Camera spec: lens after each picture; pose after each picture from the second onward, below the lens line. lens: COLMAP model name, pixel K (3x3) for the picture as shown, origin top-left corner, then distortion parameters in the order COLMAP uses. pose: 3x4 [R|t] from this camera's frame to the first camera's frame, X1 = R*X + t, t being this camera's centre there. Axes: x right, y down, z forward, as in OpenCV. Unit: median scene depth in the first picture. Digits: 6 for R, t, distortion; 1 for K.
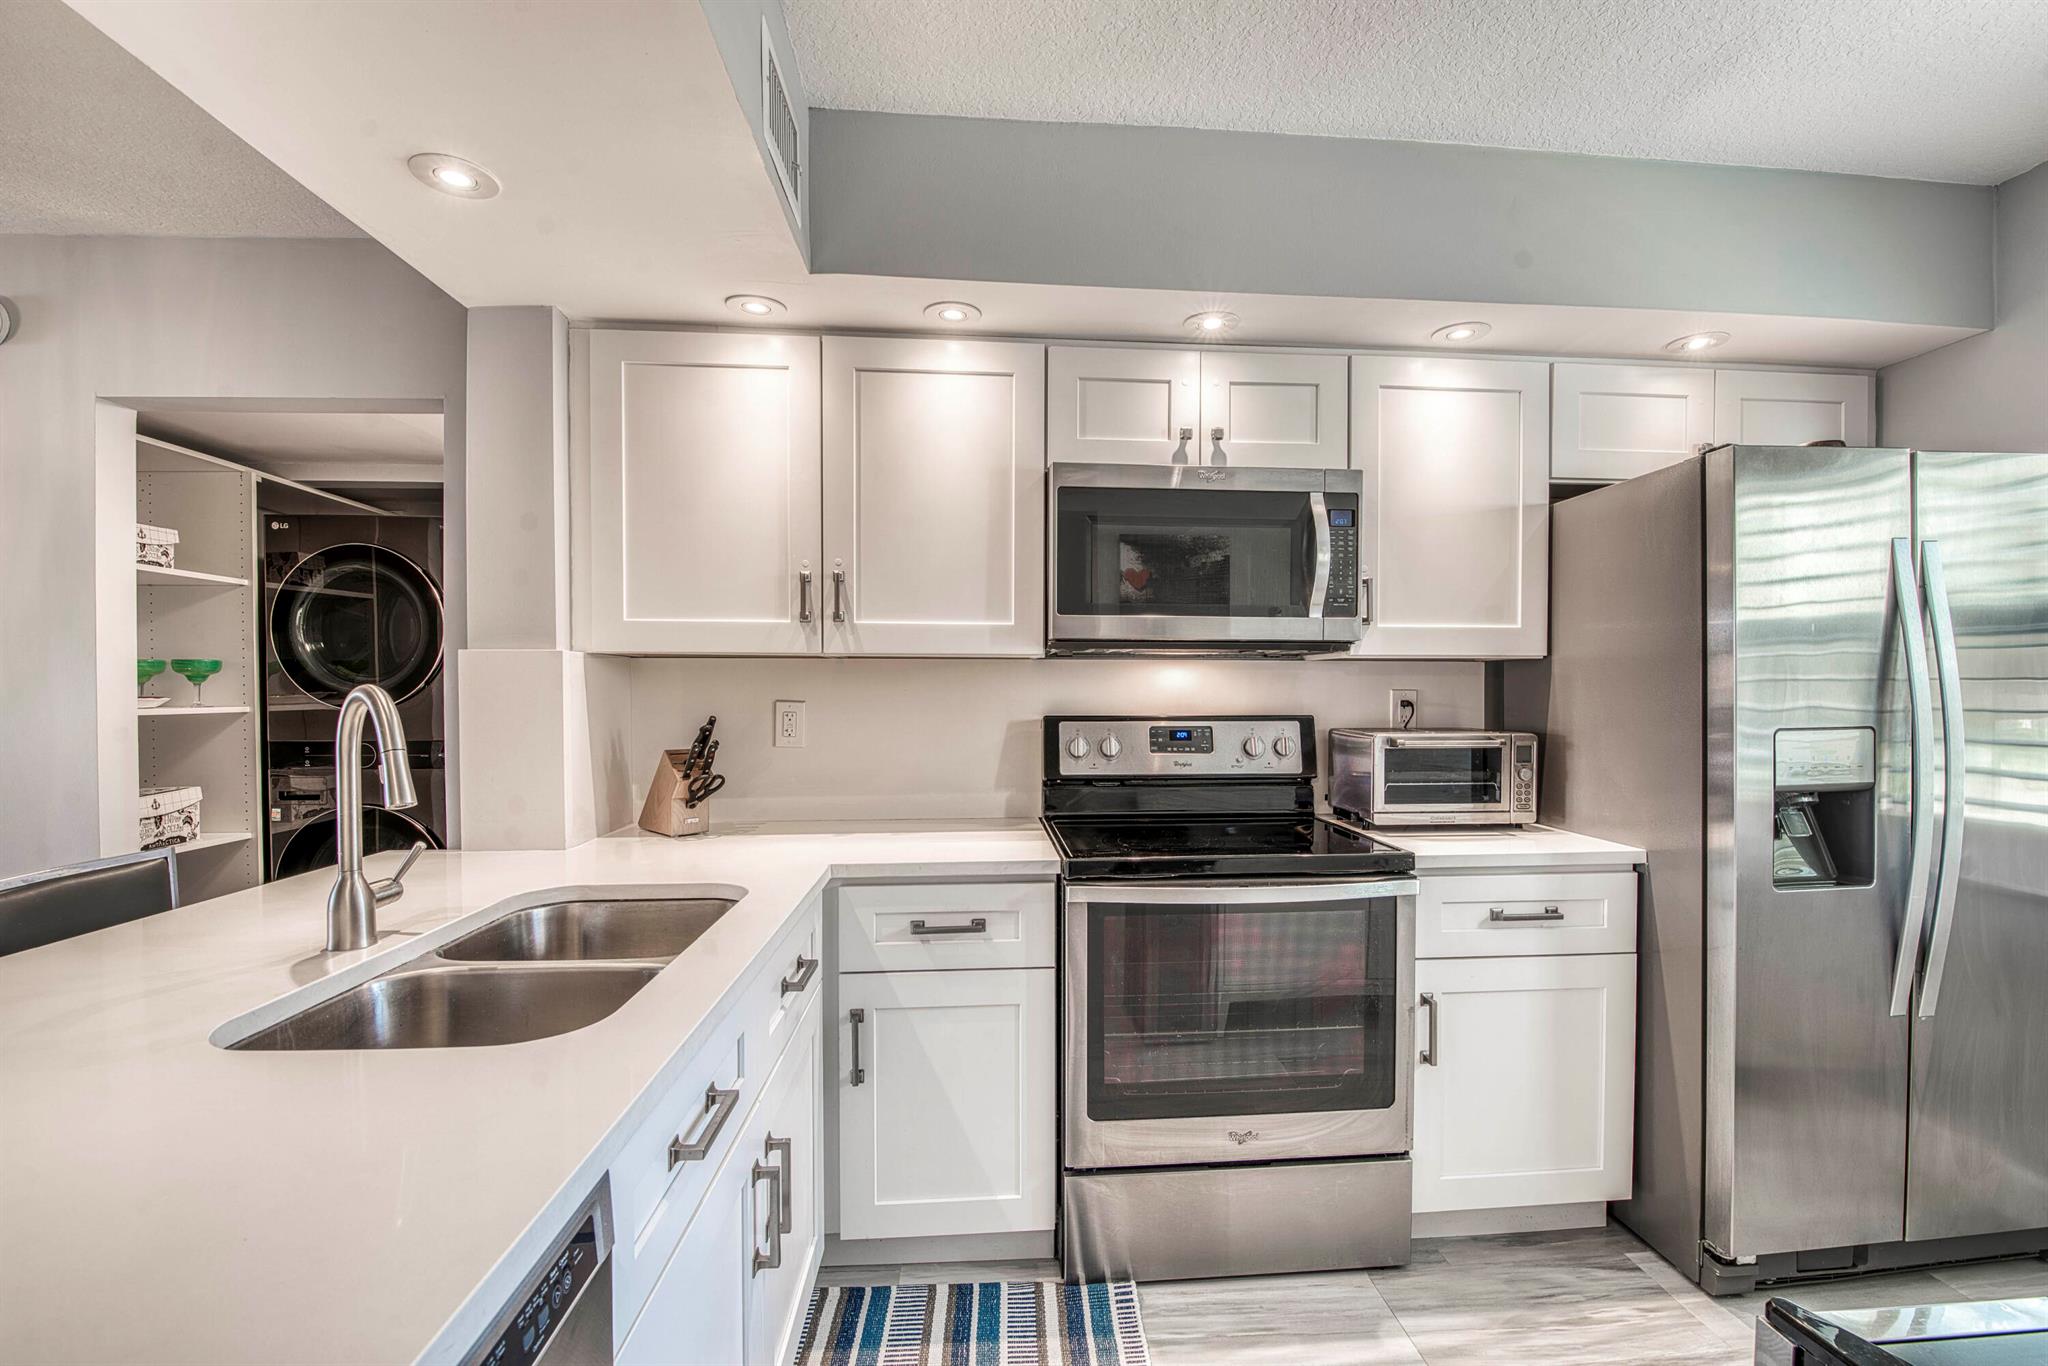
lens RADIAL K [[880.8, 0, 1046.8], [0, 880.8, 703.2], [0, 0, 1]] dist [-0.001284, -0.010518]
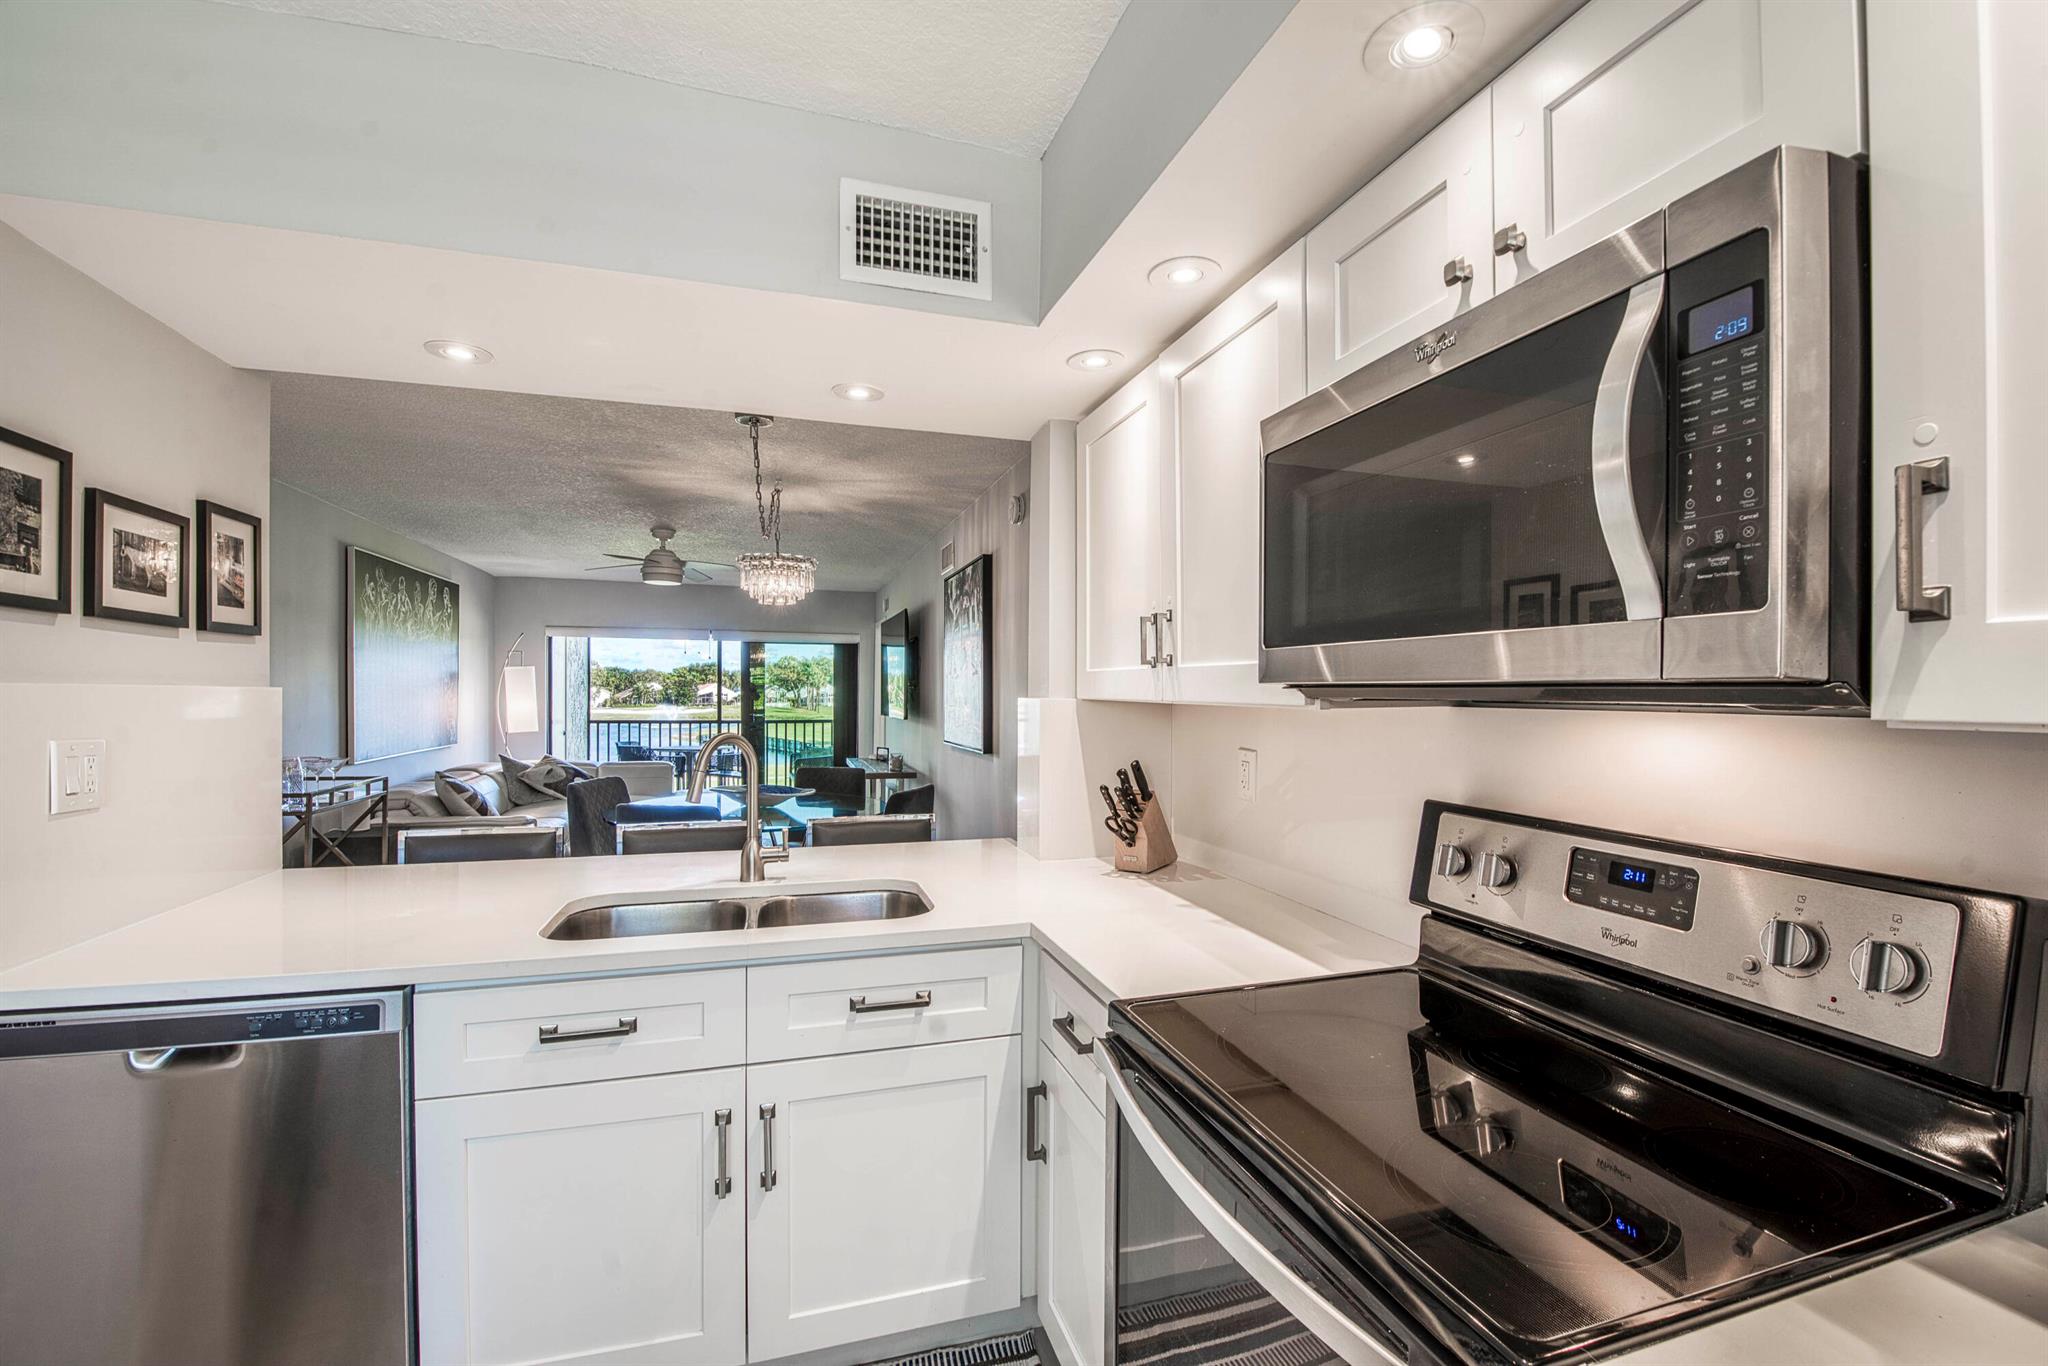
lens RADIAL K [[880.8, 0, 1046.8], [0, 880.8, 703.2], [0, 0, 1]] dist [-0.001284, -0.010518]
pose [[0.225536, 0.014794, -0.974122, 0.533137], [-0.023977, 0.999666, 0.009630, -0.052182], [0.973940, 0.021184, 0.225815, 0.593587]]
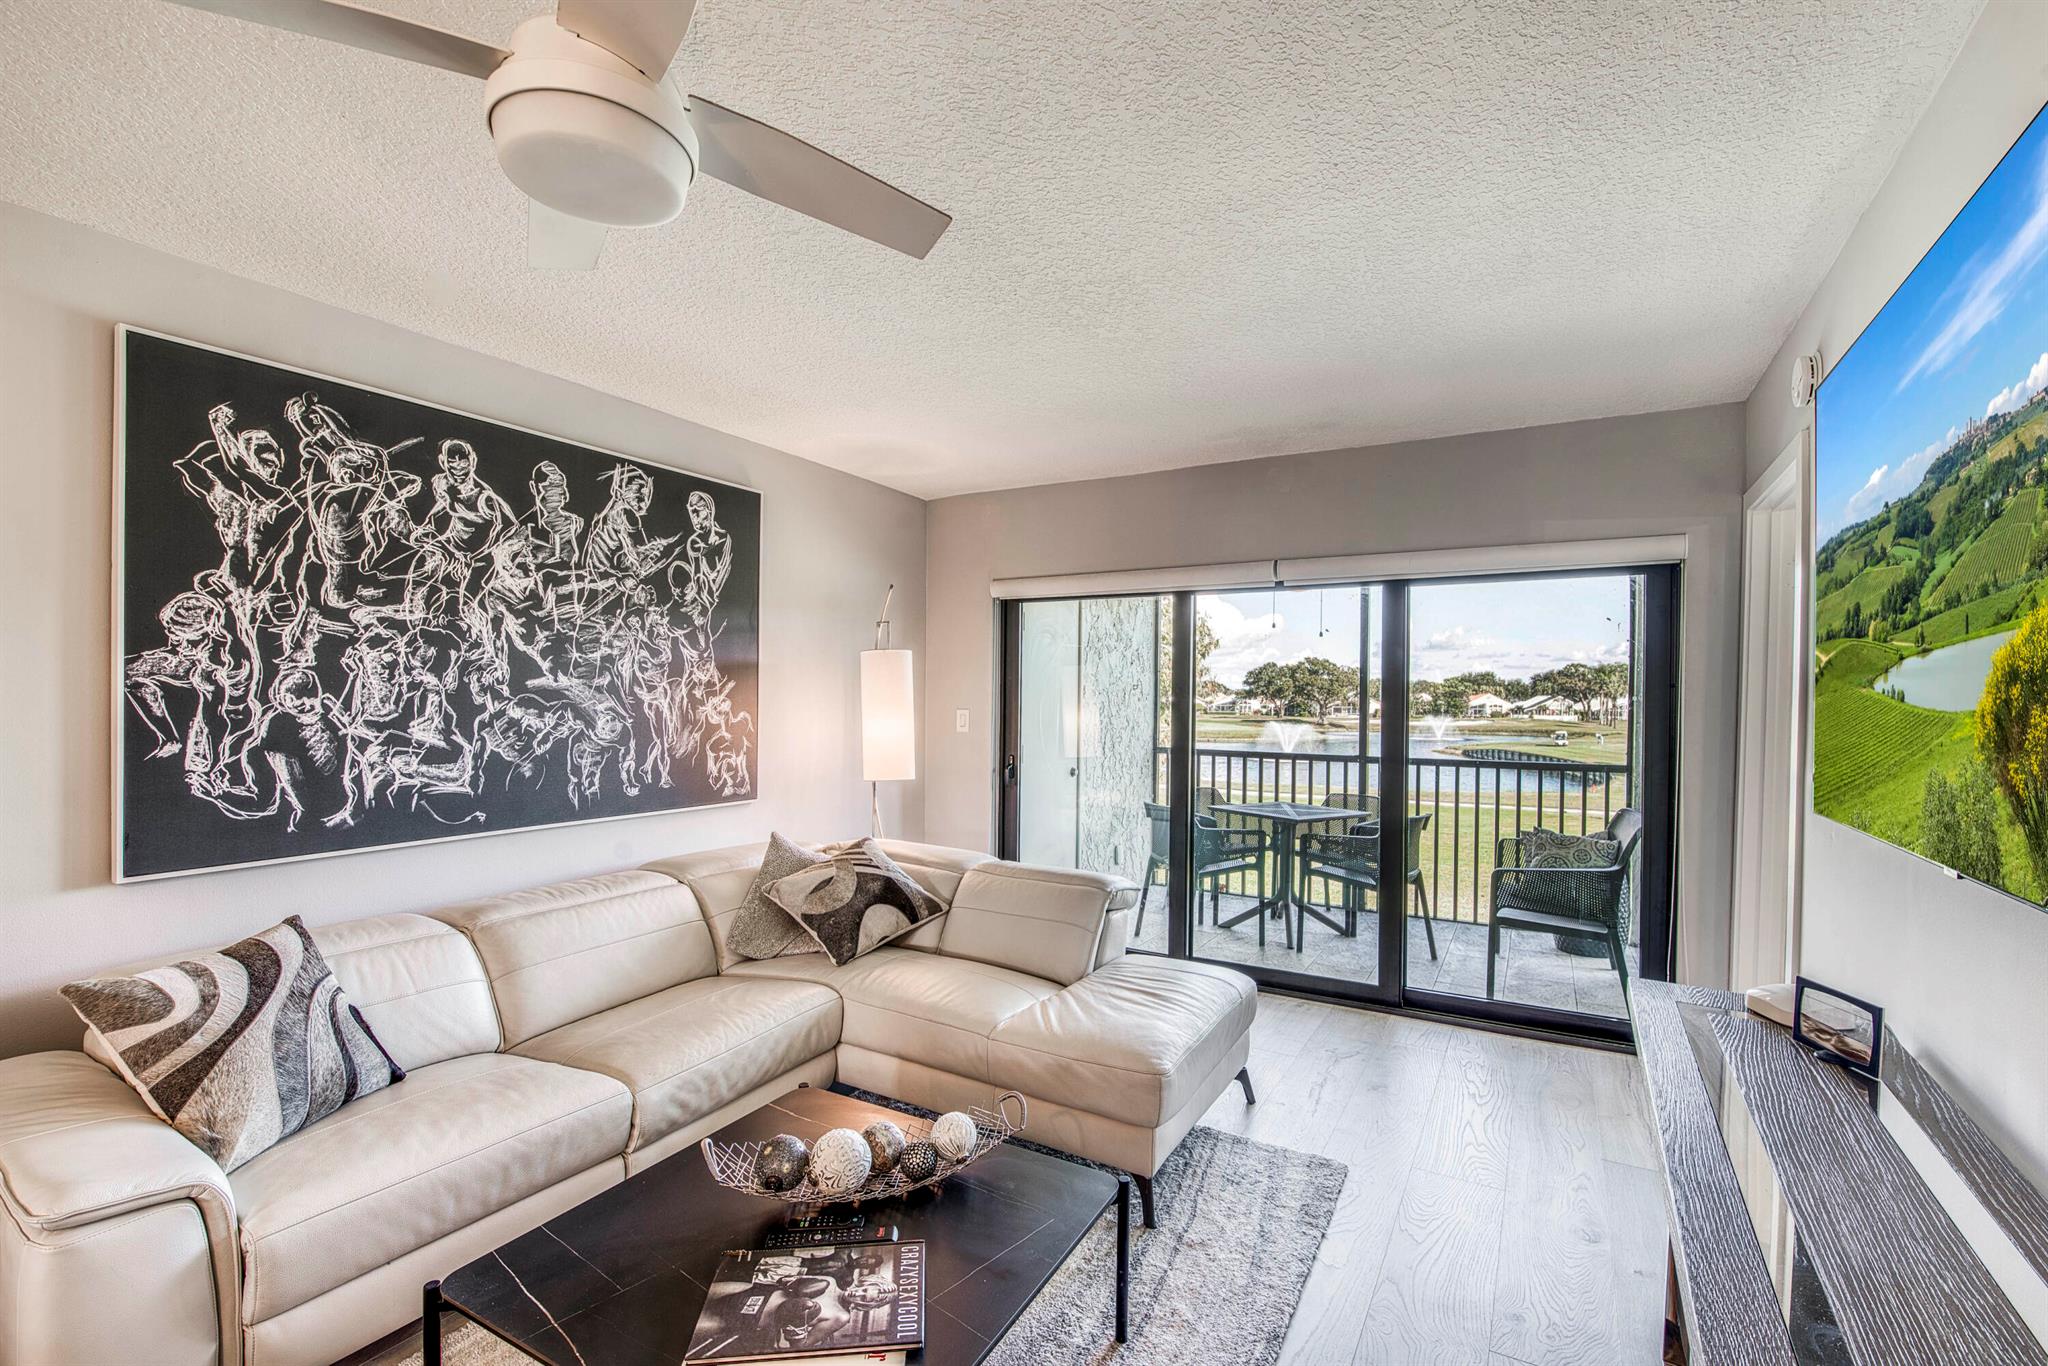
lens RADIAL K [[880.8, 0, 1046.8], [0, 880.8, 703.2], [0, 0, 1]] dist [-0.001284, -0.010518]
pose [[-0.565225, 0.001637, -0.824935, -1.911159], [-0.023353, 0.999565, 0.017985, -0.048941], [0.824606, 0.029430, -0.564941, 0.619723]]
